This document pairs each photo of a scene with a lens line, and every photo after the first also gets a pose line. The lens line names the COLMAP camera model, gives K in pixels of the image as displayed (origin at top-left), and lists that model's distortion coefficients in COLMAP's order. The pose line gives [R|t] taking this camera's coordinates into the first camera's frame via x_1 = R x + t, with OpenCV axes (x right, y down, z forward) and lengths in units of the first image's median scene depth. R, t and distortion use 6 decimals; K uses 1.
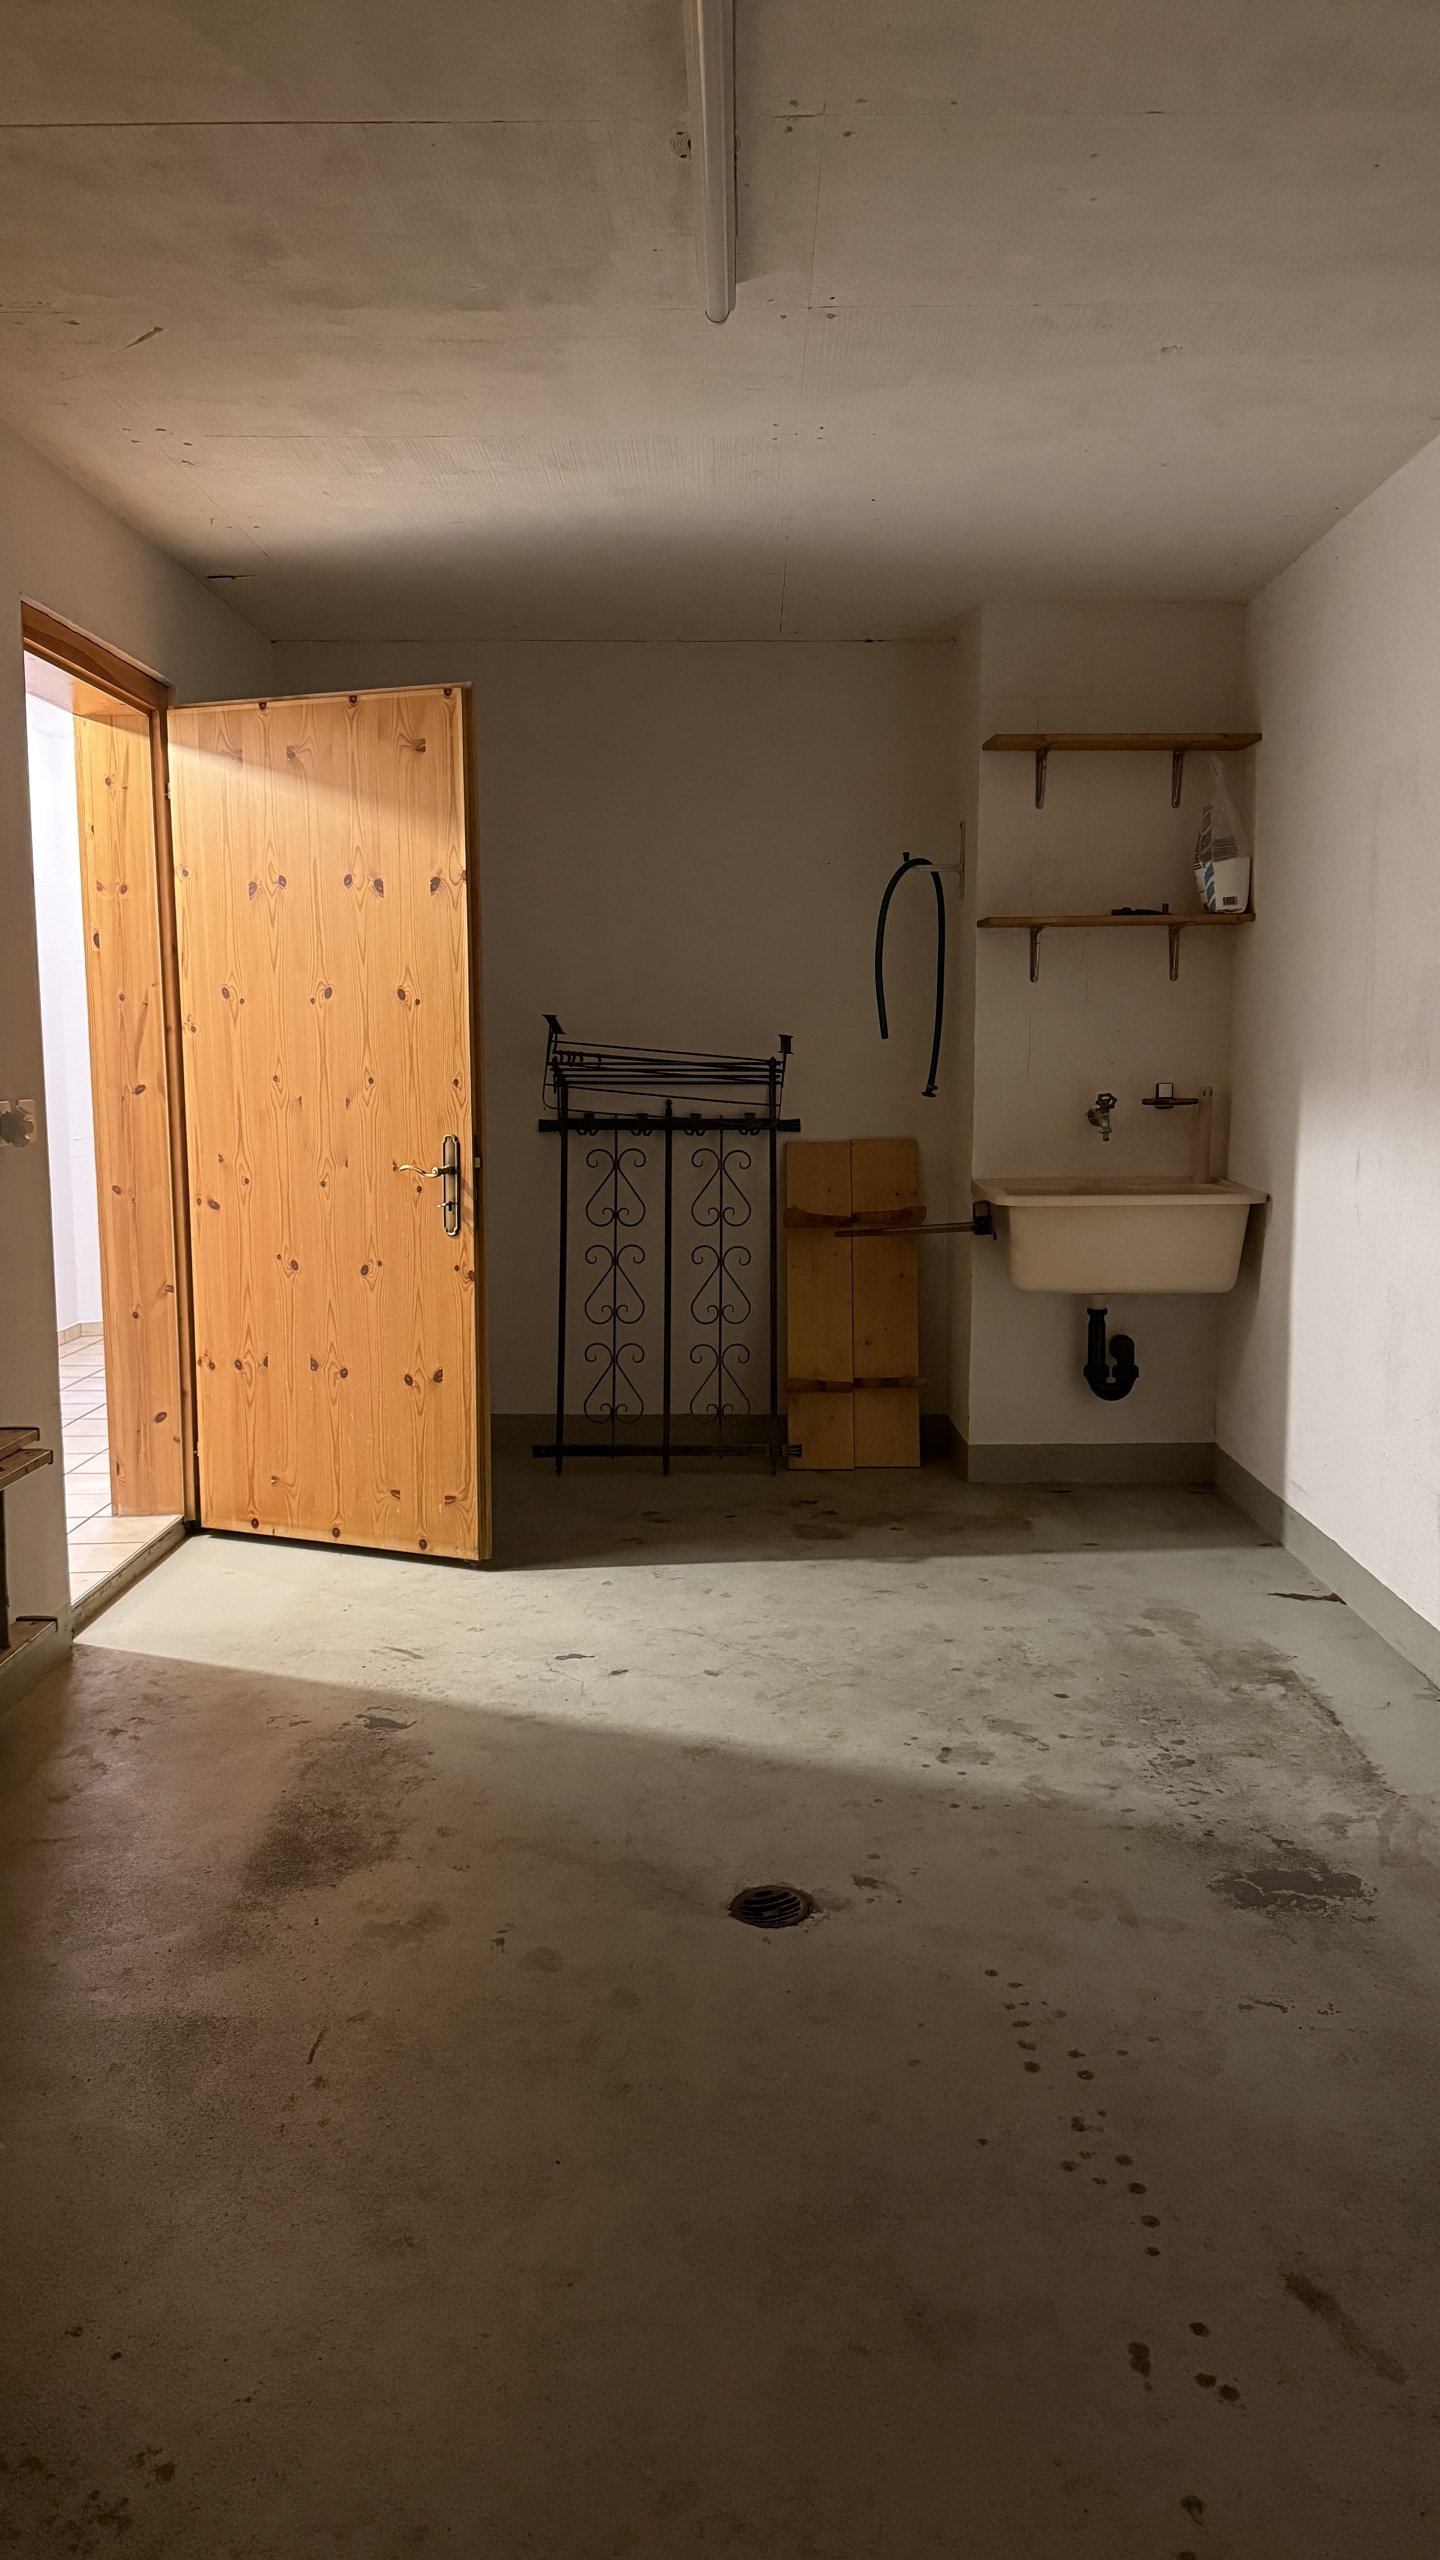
lens RADIAL K [[1777.8, 0, 721.3], [0, 1777.8, 1280.1], [0, 0, 1]] dist [0.046071, -0.052321]
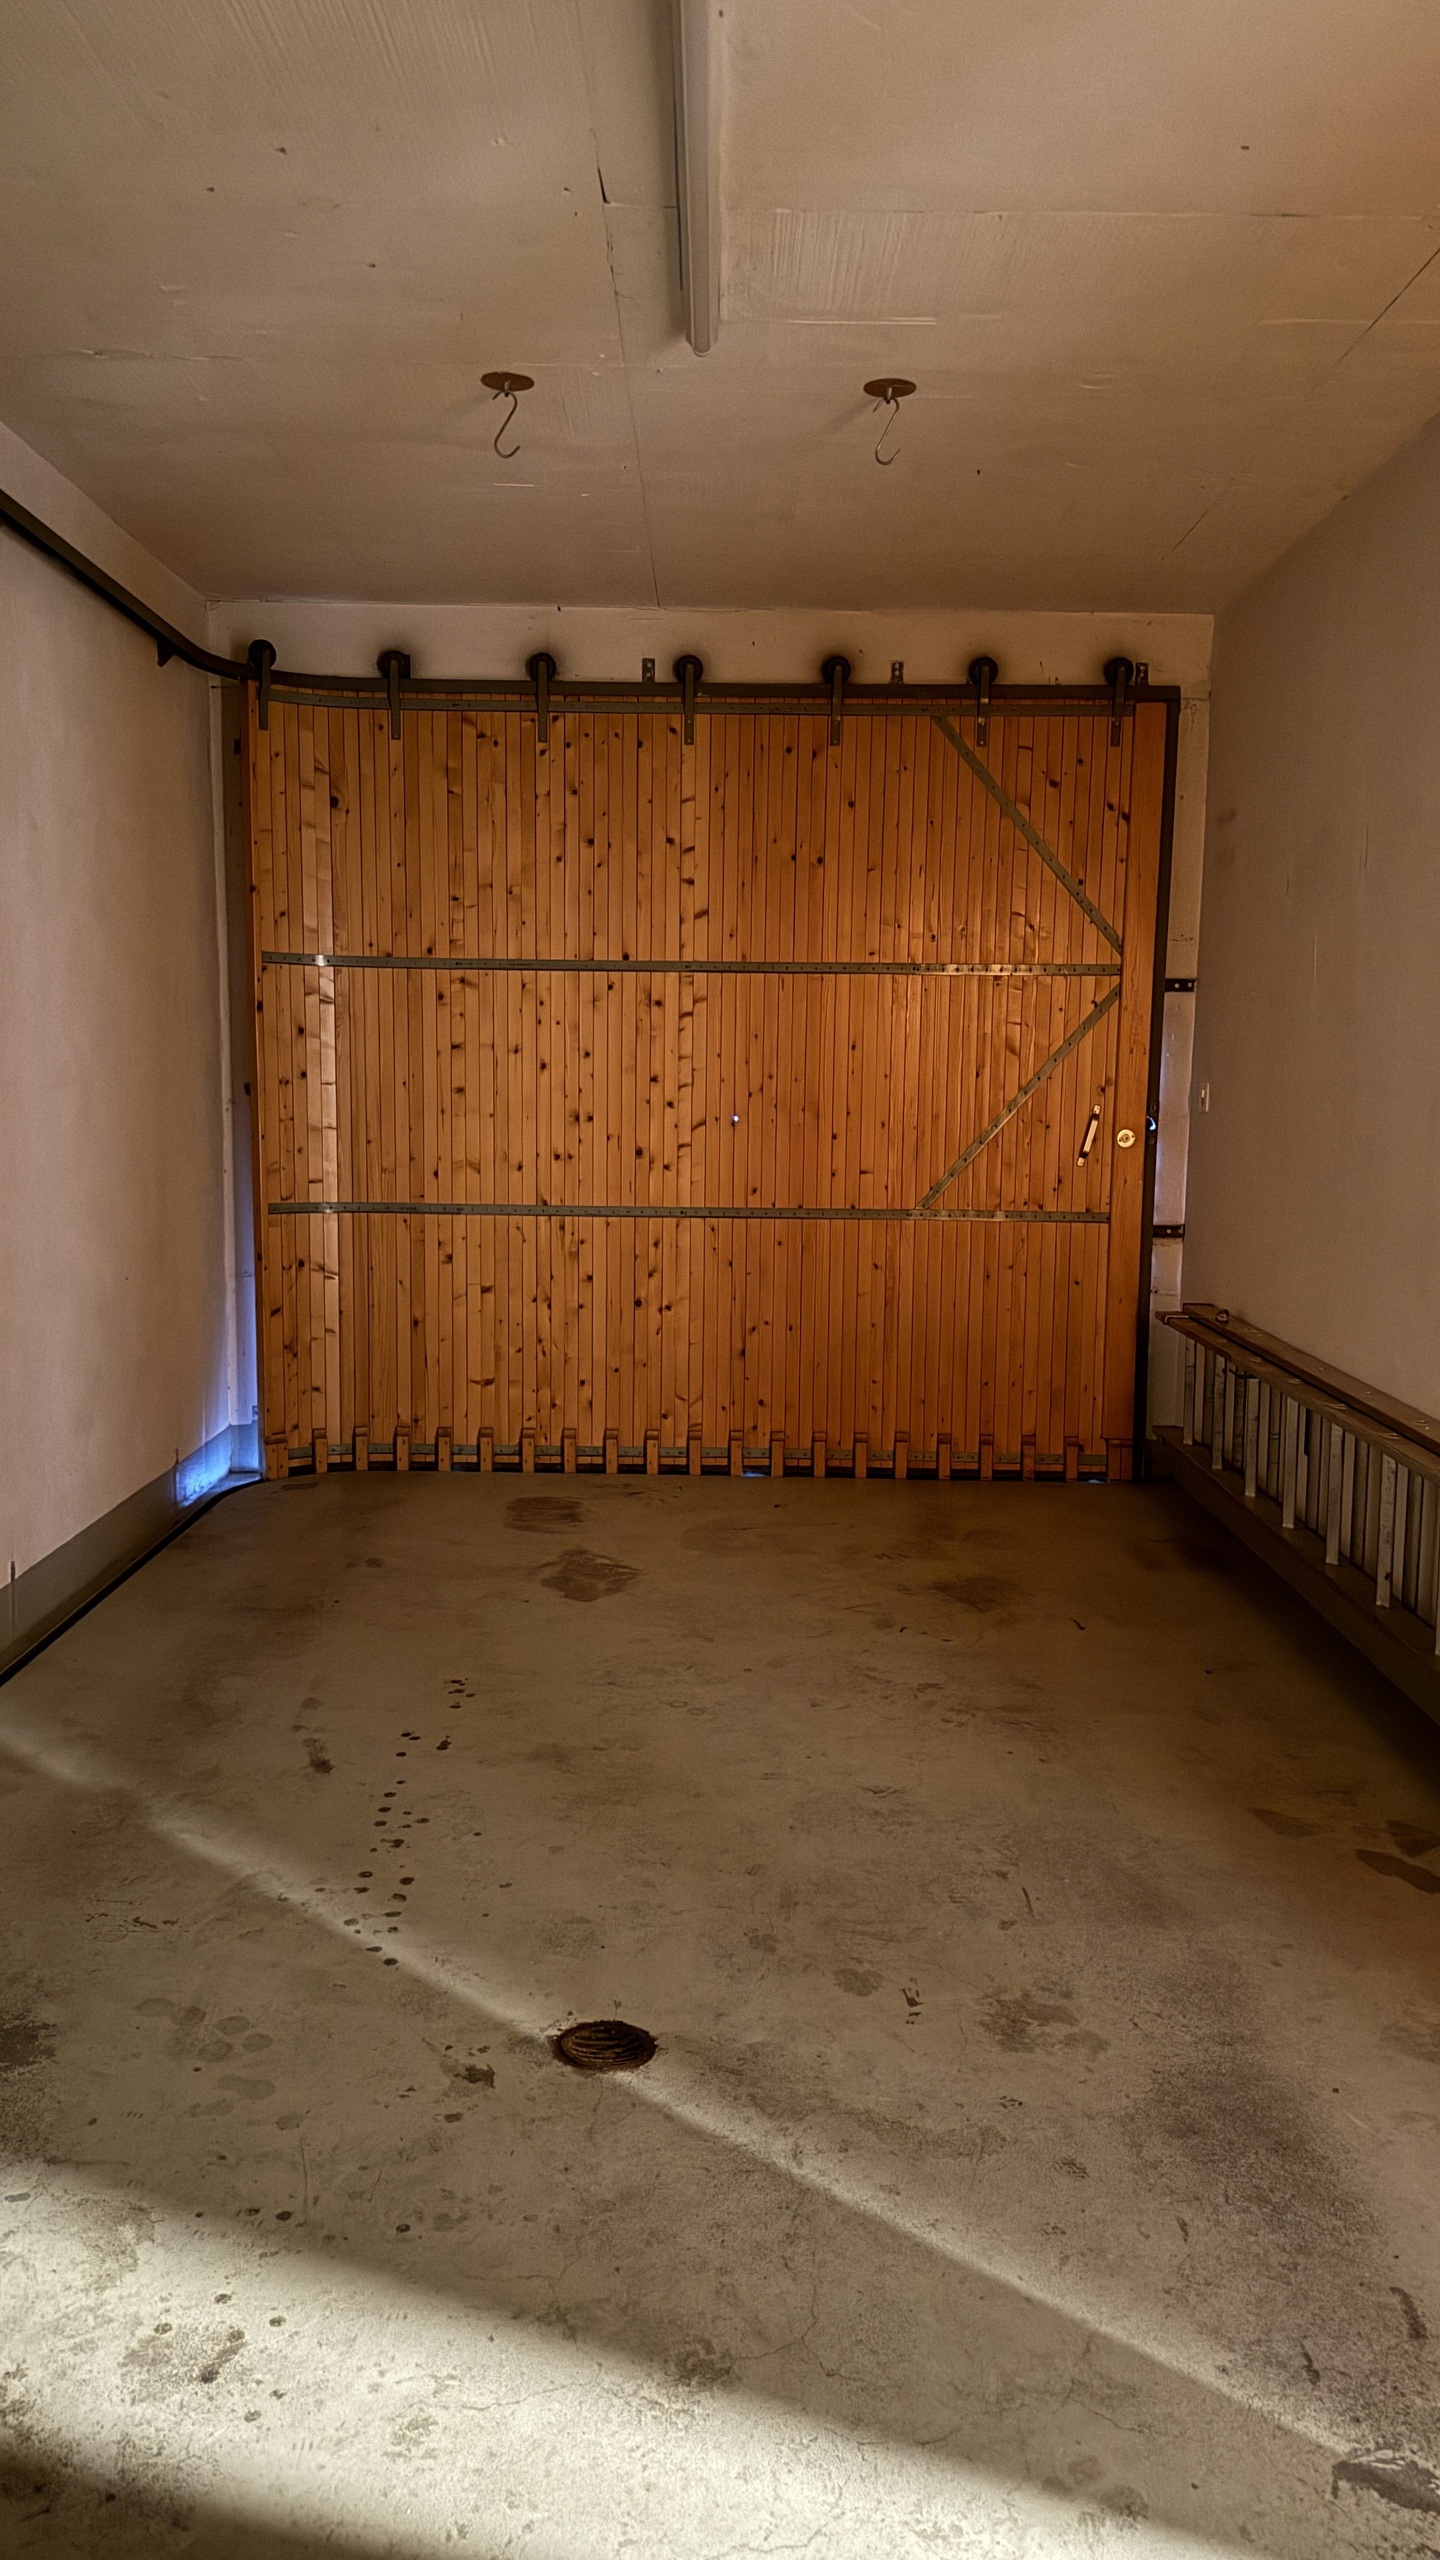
lens RADIAL K [[1777.8, 0, 720.6], [0, 1777.8, 1279.8], [0, 0, 1]] dist [0.046071, -0.052321]
pose [[-0.999828, -0.010220, -0.015461, -0.008563], [-0.013727, 0.968844, 0.247290, -0.194911], [0.012452, 0.247460, -0.968818, 1.689581]]
